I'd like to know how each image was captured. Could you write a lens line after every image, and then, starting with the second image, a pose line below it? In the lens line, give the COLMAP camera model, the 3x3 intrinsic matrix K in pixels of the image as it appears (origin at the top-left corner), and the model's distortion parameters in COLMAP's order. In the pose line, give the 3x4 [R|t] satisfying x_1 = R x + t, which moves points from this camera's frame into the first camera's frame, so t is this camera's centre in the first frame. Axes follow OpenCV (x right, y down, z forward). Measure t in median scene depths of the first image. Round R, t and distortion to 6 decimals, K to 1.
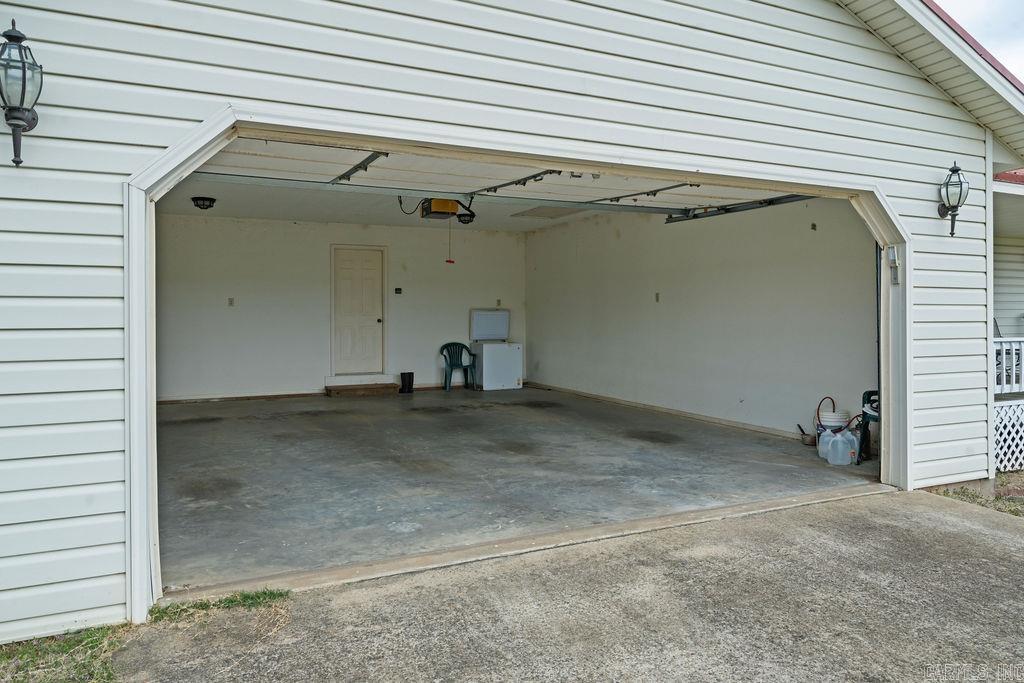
lens RADIAL K [[697.6, 0, 512.7], [0, 697.6, 314.5], [0, 0, 1]] dist [0.052798, 0.000017]
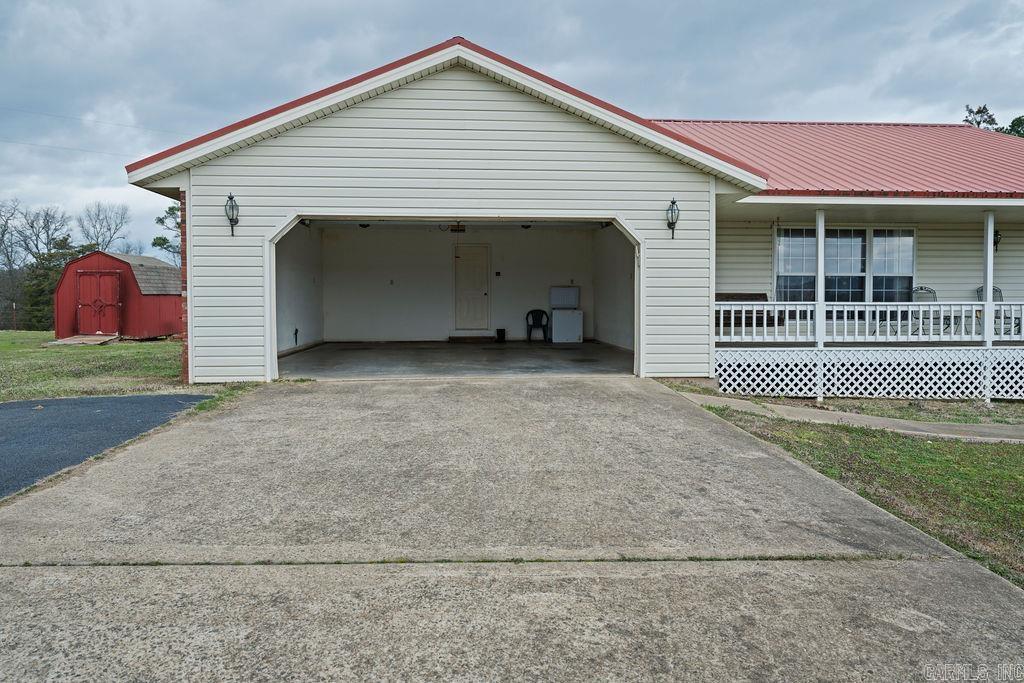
lens RADIAL K [[697.5, 0, 508.6], [0, 697.5, 349.4], [0, 0, 1]] dist [-0.000827, -0.001106]
pose [[0.928963, 0.027134, -0.369177, 0.452363], [0.000051, 0.997300, 0.073429, 0.018871], [0.370173, -0.068232, 0.926454, -0.408331]]
